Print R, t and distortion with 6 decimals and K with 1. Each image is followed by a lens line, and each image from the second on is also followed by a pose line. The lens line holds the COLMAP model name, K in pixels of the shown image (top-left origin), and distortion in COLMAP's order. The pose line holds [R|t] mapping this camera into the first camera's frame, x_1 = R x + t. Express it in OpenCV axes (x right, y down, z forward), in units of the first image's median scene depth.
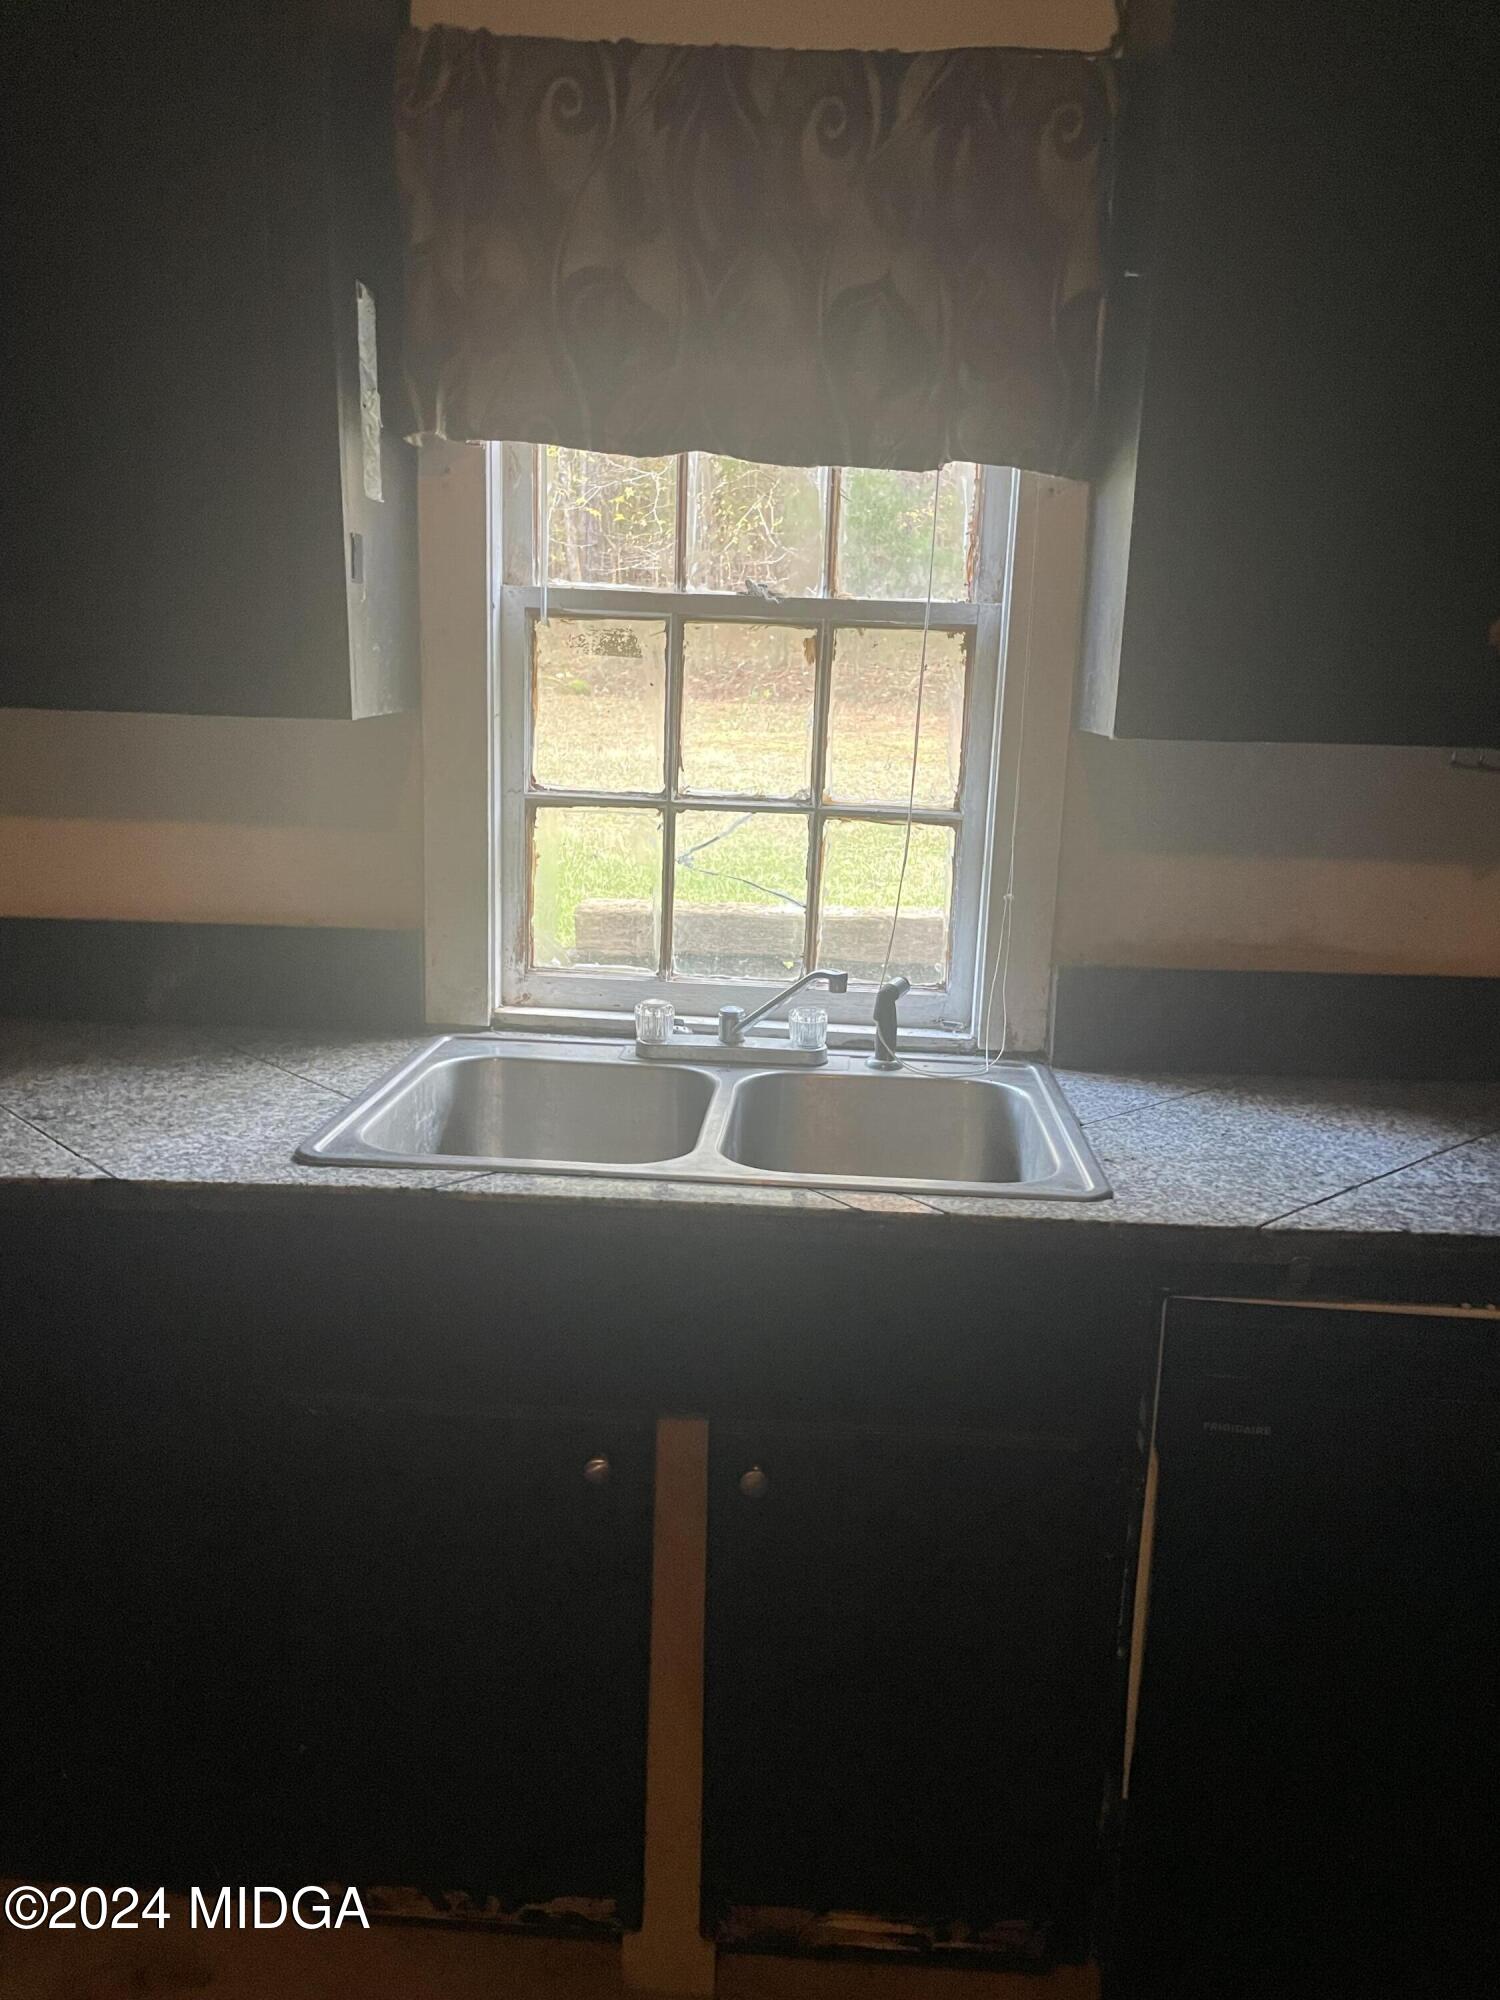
lens RADIAL K [[1494.9, 0, 746.8], [0, 1494.9, 1003.1], [0, 0, 1]] dist [0.078387, -0.102866]
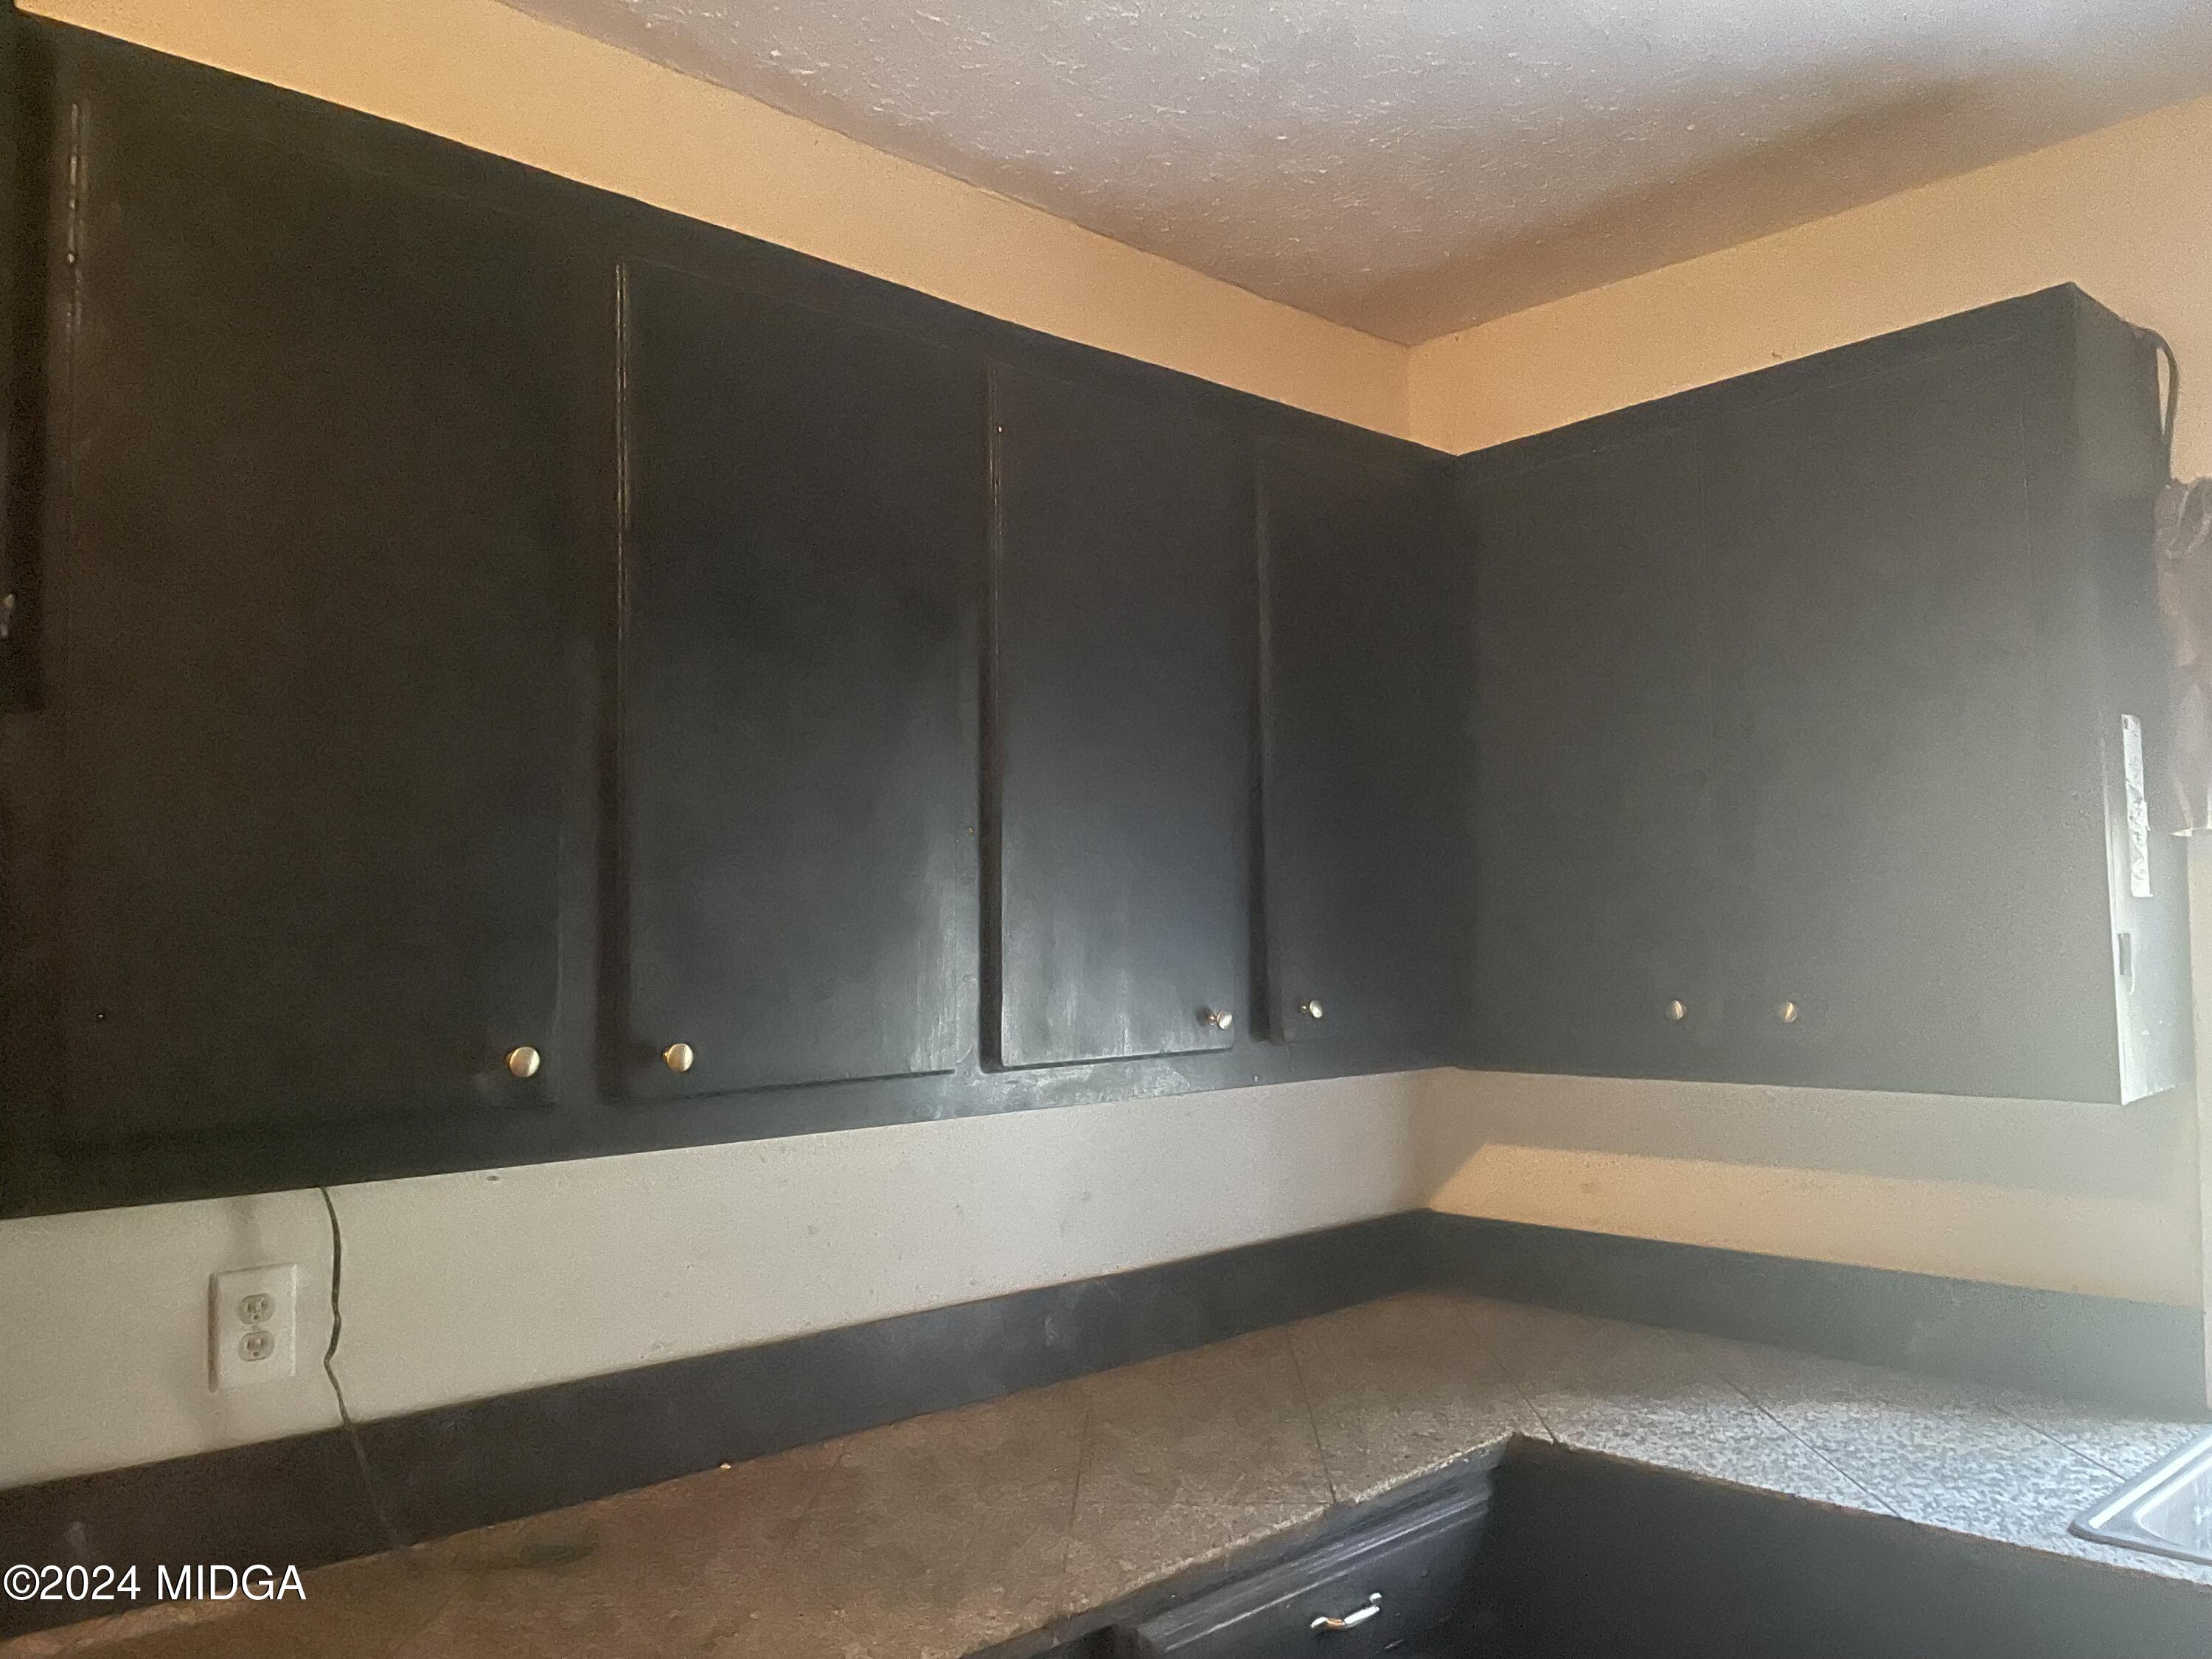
lens RADIAL K [[1750.5, 0, 1106.1], [0, 1750.5, 832.9], [0, 0, 1]] dist [0.014242, -0.027220]
pose [[0.722336, -0.072050, -0.687779, 0.086445], [-0.107364, 0.970814, -0.214459, -0.033558], [0.683157, 0.228754, 0.693519, -0.398754]]
